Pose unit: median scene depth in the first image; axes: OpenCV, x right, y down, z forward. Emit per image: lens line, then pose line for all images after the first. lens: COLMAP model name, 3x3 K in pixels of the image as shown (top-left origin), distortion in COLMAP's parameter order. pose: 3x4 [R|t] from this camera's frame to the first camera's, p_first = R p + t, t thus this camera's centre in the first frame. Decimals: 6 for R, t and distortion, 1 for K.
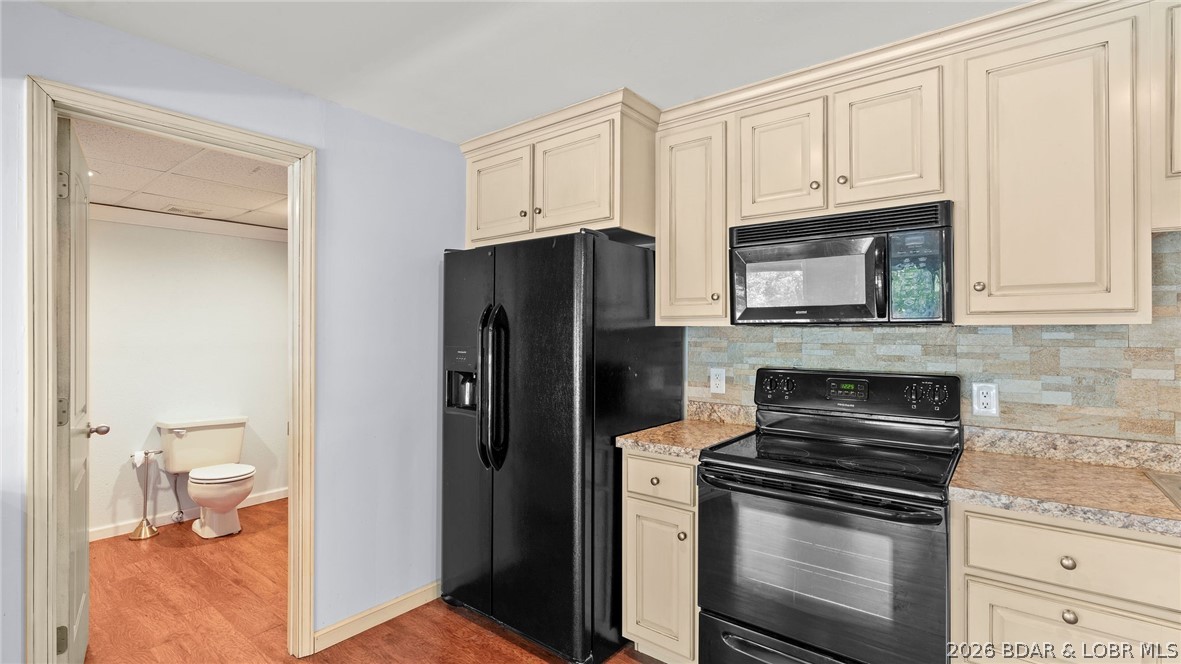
lens RADIAL K [[533.1, 0, 591.0], [0, 533.1, 325.9], [0, 0, 1]] dist [-0.009842, 0.003856]
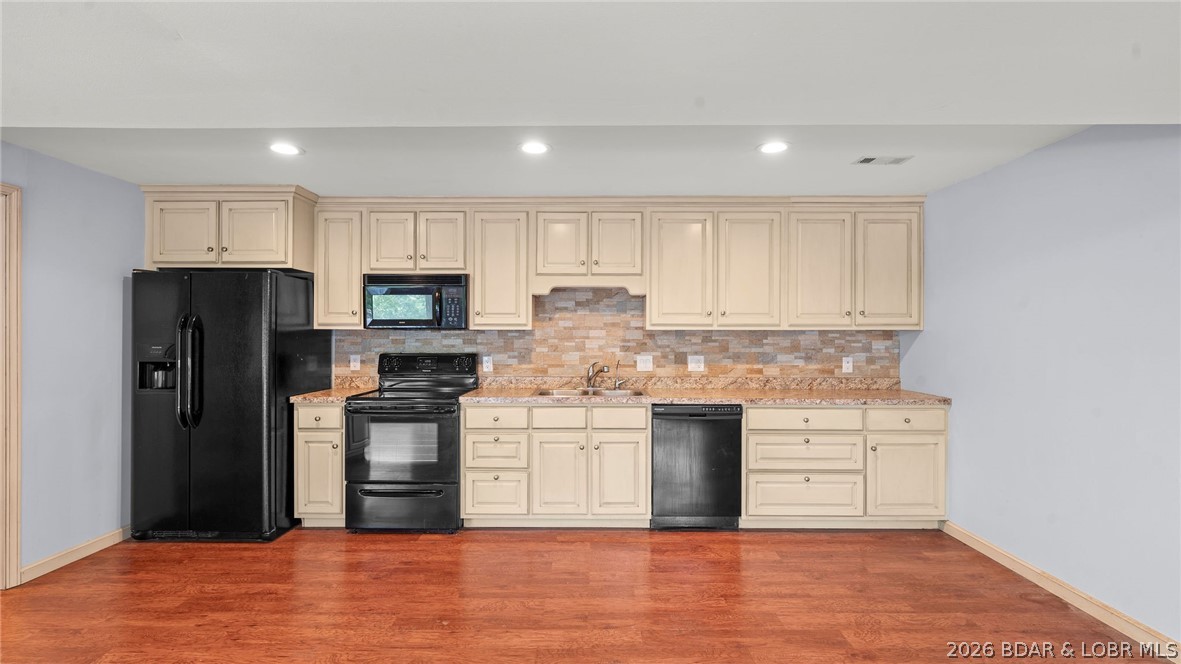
lens RADIAL K [[533.1, 0, 593.1], [0, 533.1, 331.4], [0, 0, 1]] dist [-0.009842, 0.003856]
pose [[0.786608, 0.001368, 0.617452, -0.236459], [-0.006977, 0.999953, 0.006673, -0.010530], [-0.617414, -0.009557, 0.786581, -0.886484]]
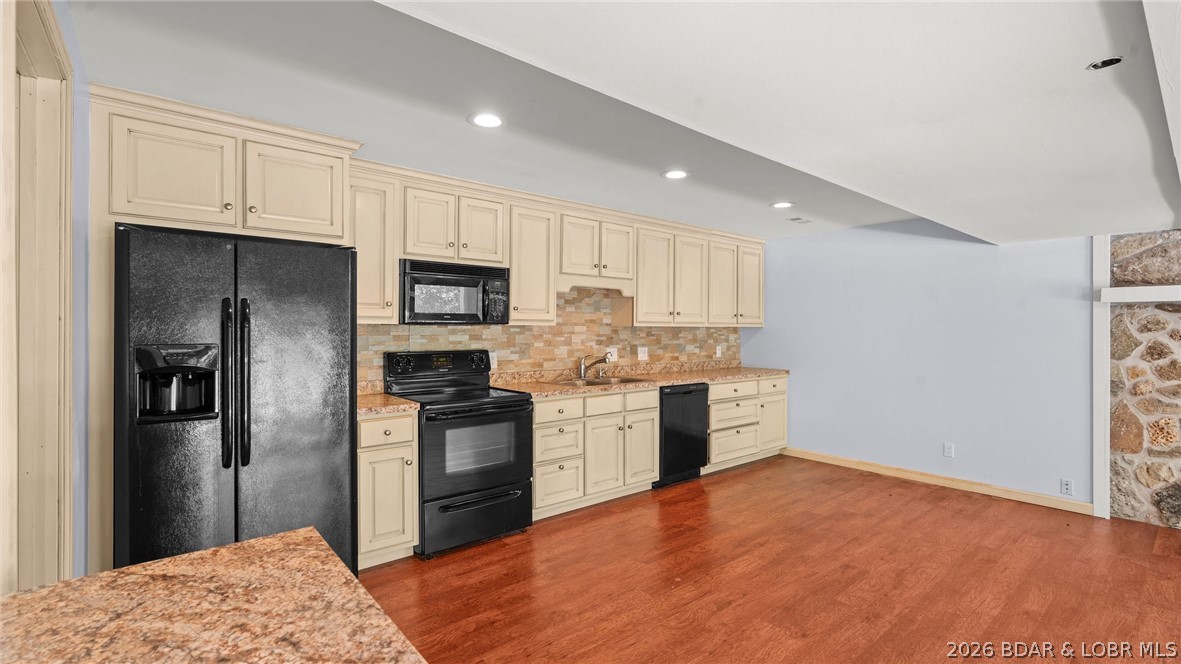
lens RADIAL K [[533.1, 0, 593.4], [0, 533.1, 330.6], [0, 0, 1]] dist [-0.009842, 0.003856]
pose [[0.196243, -0.003988, 0.980547, -1.135288], [-0.013668, 0.999883, 0.006802, 0.000949], [-0.980460, -0.014737, 0.196166, 0.180897]]
